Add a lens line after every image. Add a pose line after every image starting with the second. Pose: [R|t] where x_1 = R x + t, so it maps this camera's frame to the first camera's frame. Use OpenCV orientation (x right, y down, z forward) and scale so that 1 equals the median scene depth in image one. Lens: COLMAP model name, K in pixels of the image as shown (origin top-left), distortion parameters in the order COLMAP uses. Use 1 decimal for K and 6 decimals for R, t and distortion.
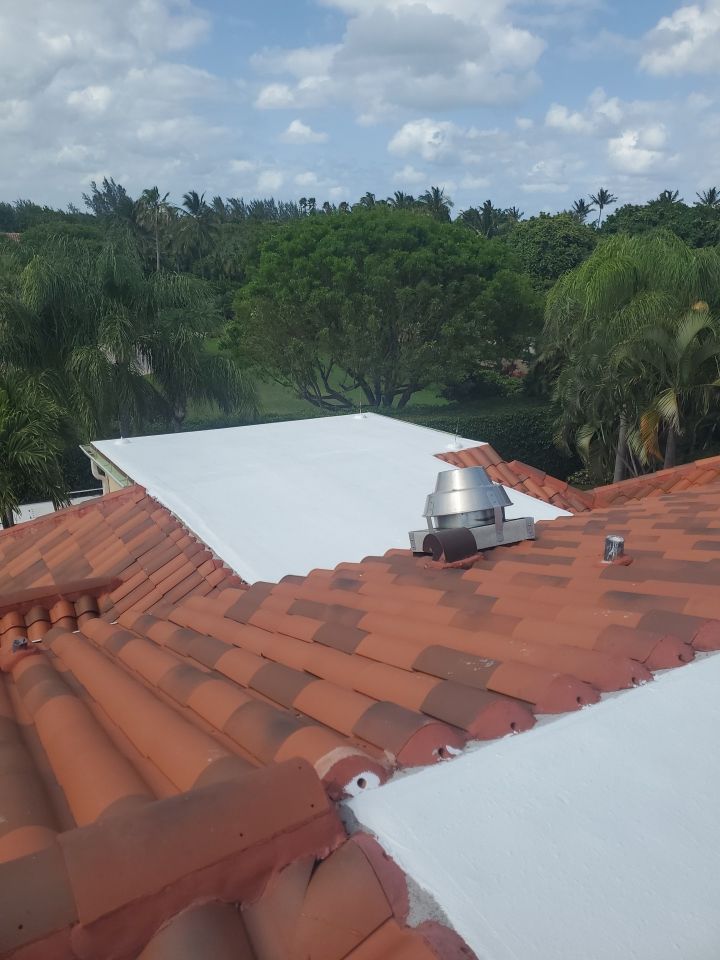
lens RADIAL K [[816.5, 0, 360.0], [0, 816.5, 480.0], [0, 0, 1]] dist [-0.002858, 0.062579]
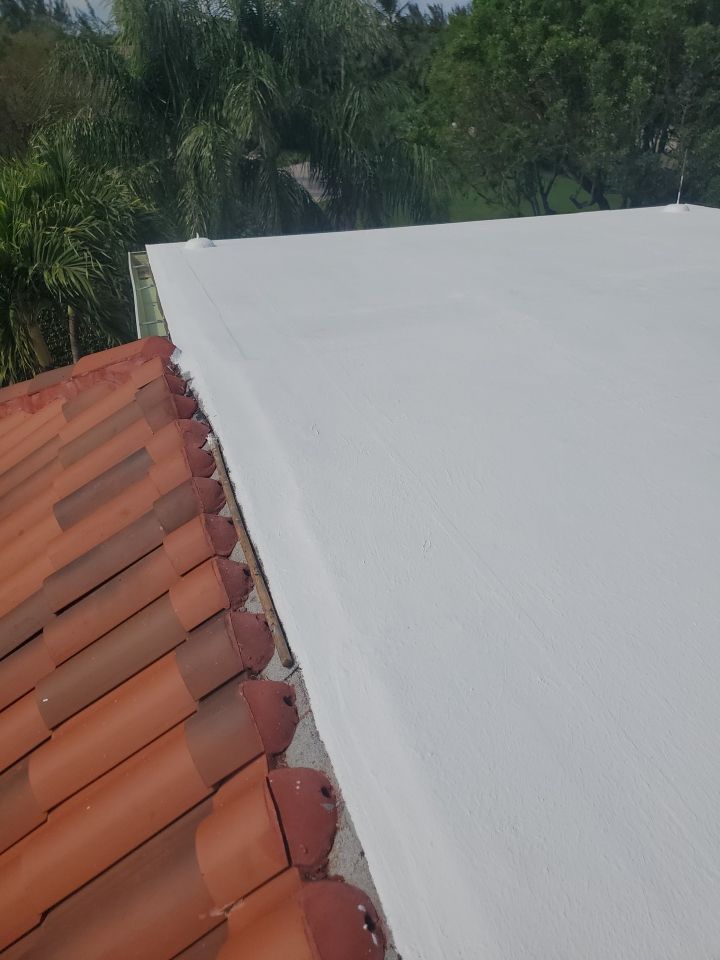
lens RADIAL K [[816.5, 0, 360.0], [0, 816.5, 480.0], [0, 0, 1]] dist [-0.002858, 0.062579]
pose [[0.974679, 0.071757, -0.211781, -0.040162], [-0.031635, 0.981836, 0.187078, -0.001140], [0.221358, -0.175641, 0.959245, 0.261193]]
